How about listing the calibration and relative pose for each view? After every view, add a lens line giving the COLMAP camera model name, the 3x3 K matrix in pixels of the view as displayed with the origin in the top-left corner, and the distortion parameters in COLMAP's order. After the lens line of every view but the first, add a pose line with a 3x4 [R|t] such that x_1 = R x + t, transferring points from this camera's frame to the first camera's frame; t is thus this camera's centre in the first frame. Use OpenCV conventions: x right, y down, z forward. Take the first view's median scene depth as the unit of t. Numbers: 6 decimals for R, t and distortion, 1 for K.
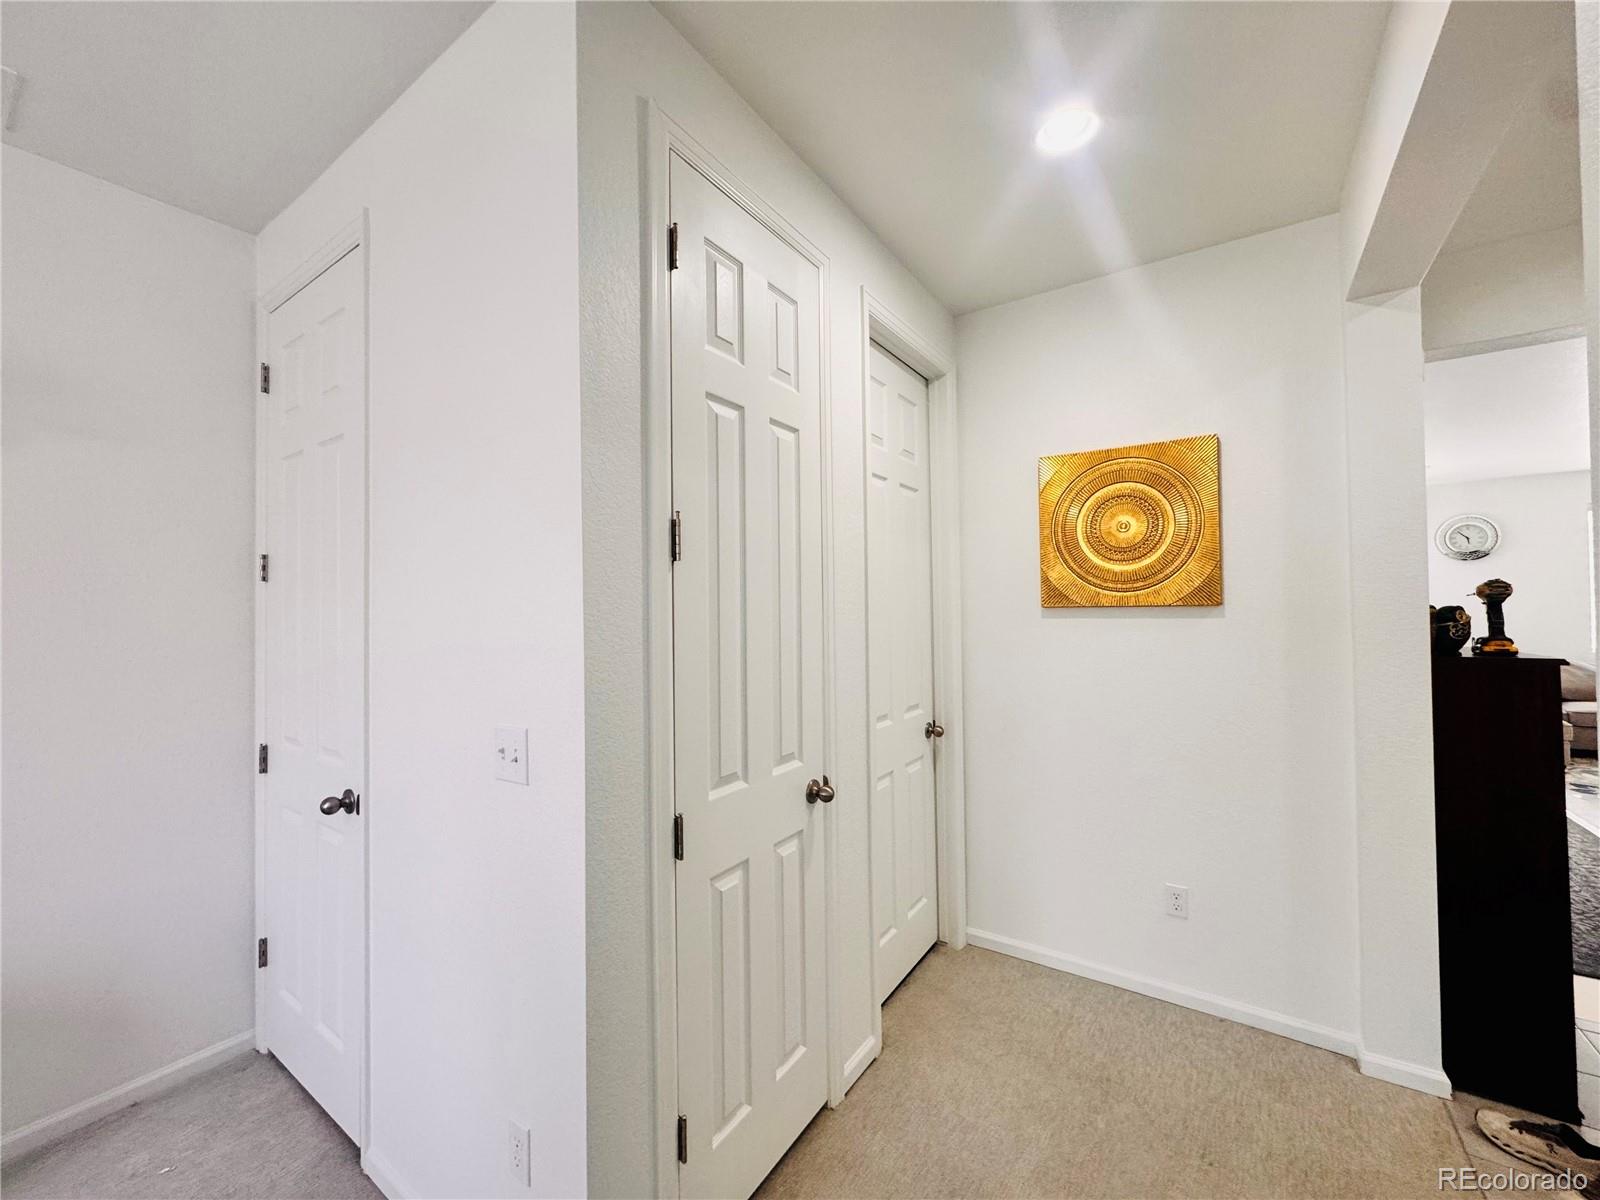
lens RADIAL K [[634.9, 0, 800.0], [0, 634.9, 600.0], [0, 0, 1]] dist [-0.000119, -0.000039]
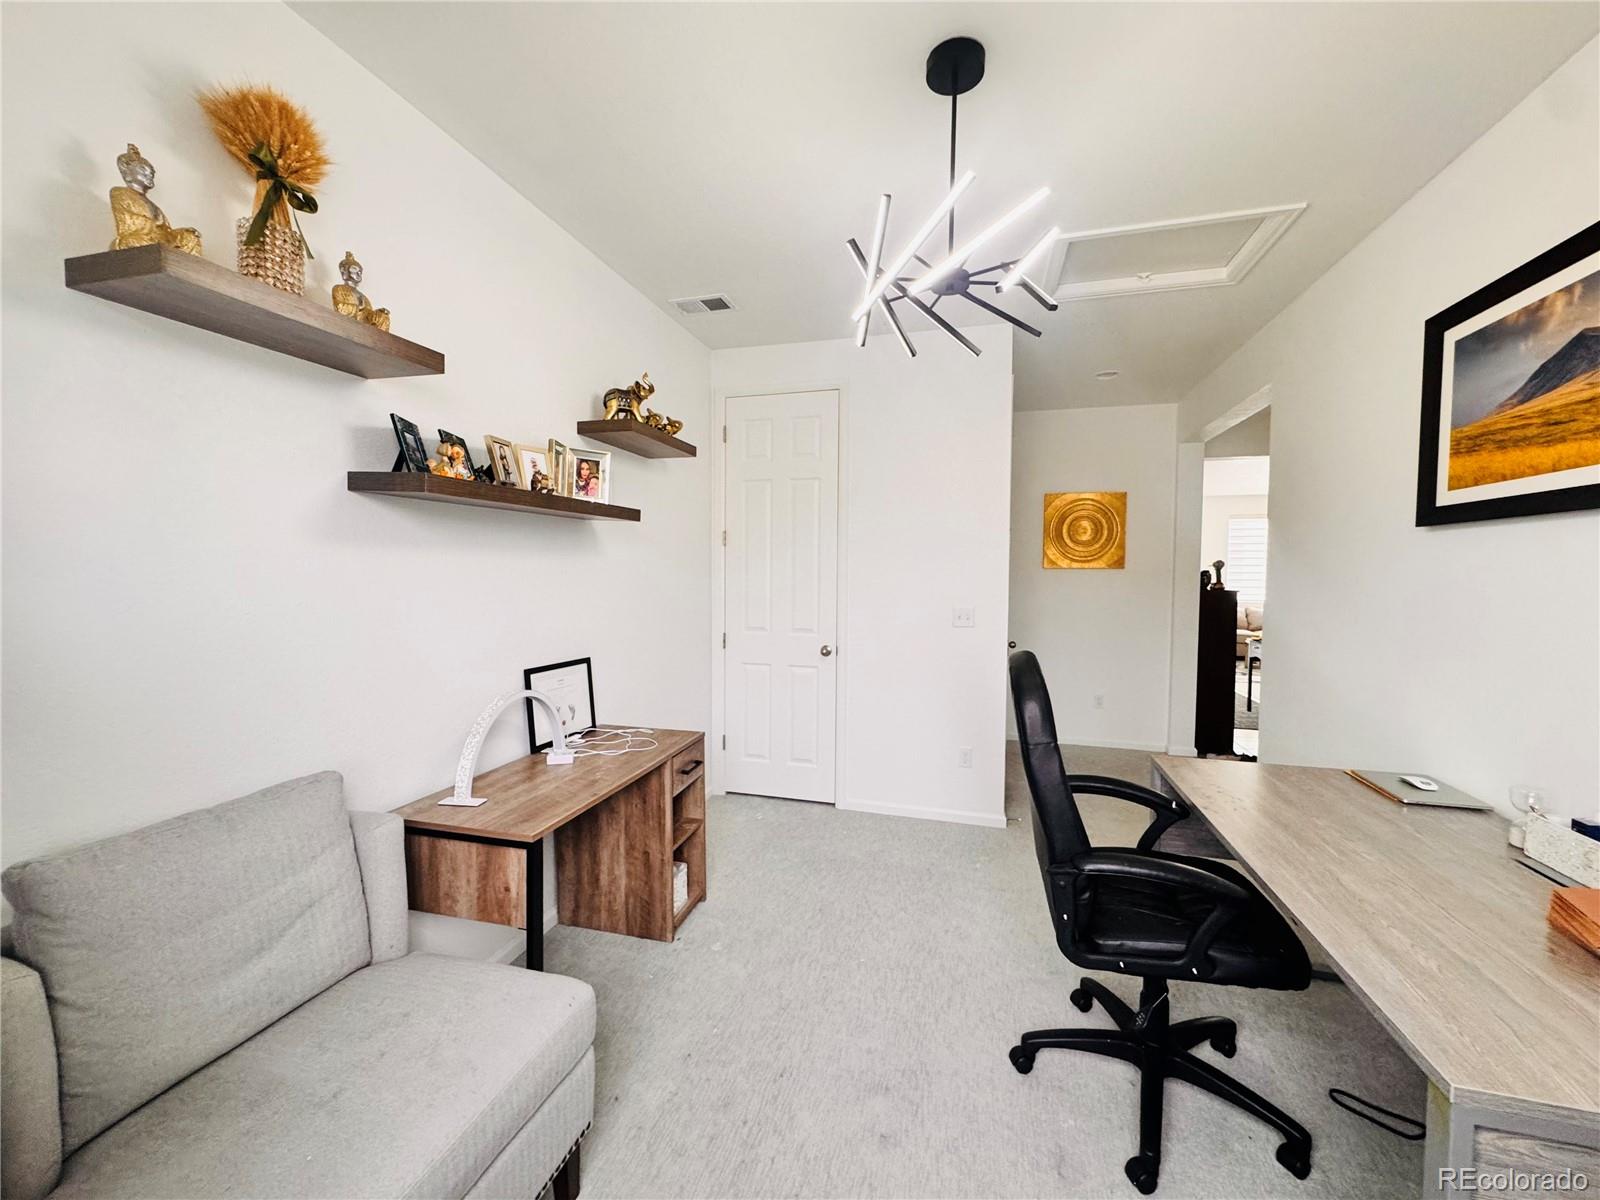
lens RADIAL K [[634.9, 0, 800.0], [0, 634.9, 600.0], [0, 0, 1]] dist [-0.000119, -0.000039]
pose [[0.947105, 0.004032, 0.320897, -1.349423], [-0.026807, 0.997421, 0.066585, 0.002443], [-0.319801, -0.071666, 0.944770, -0.906856]]
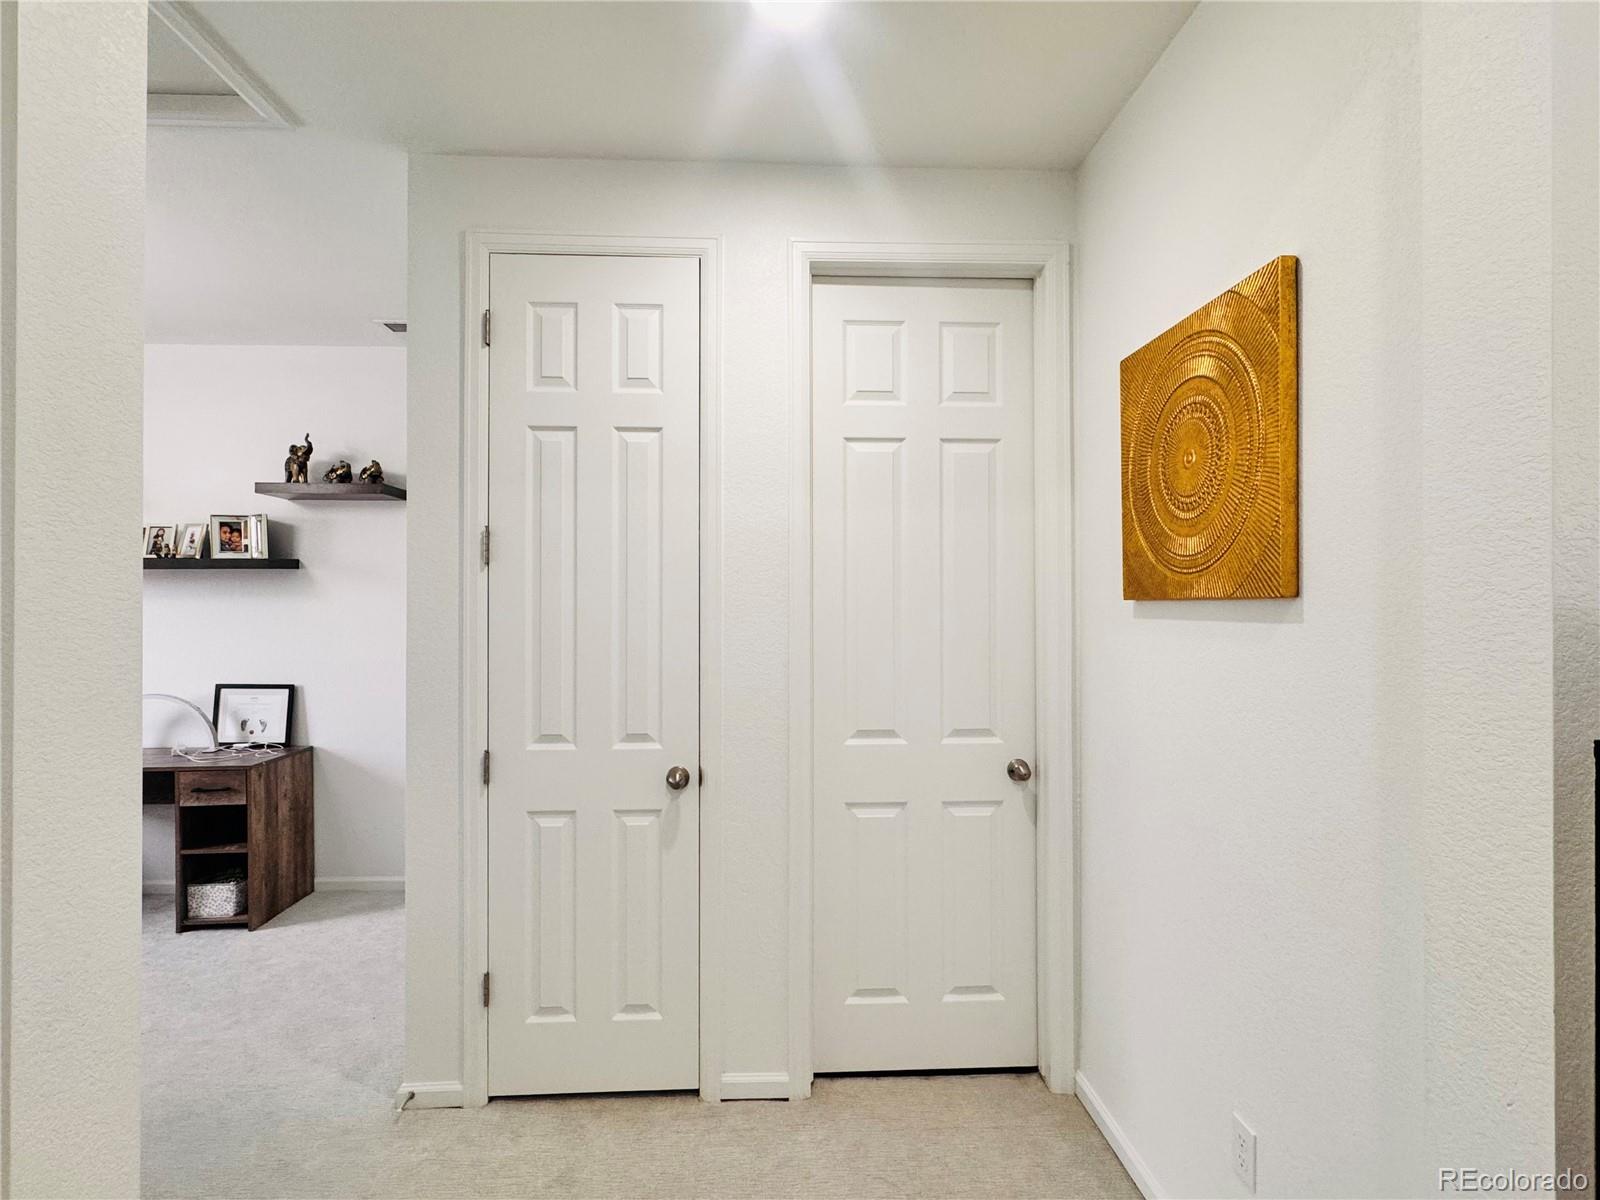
lens RADIAL K [[788.4, 0, 800.0], [0, 788.4, 600.0], [0, 0, 1]] dist [-0.003370, -0.001006]
pose [[0.598200, 0.005087, -0.801331, 0.980681], [0.005958, 0.999924, 0.010795, 0.001425], [0.801325, -0.011232, 0.598124, 0.340007]]
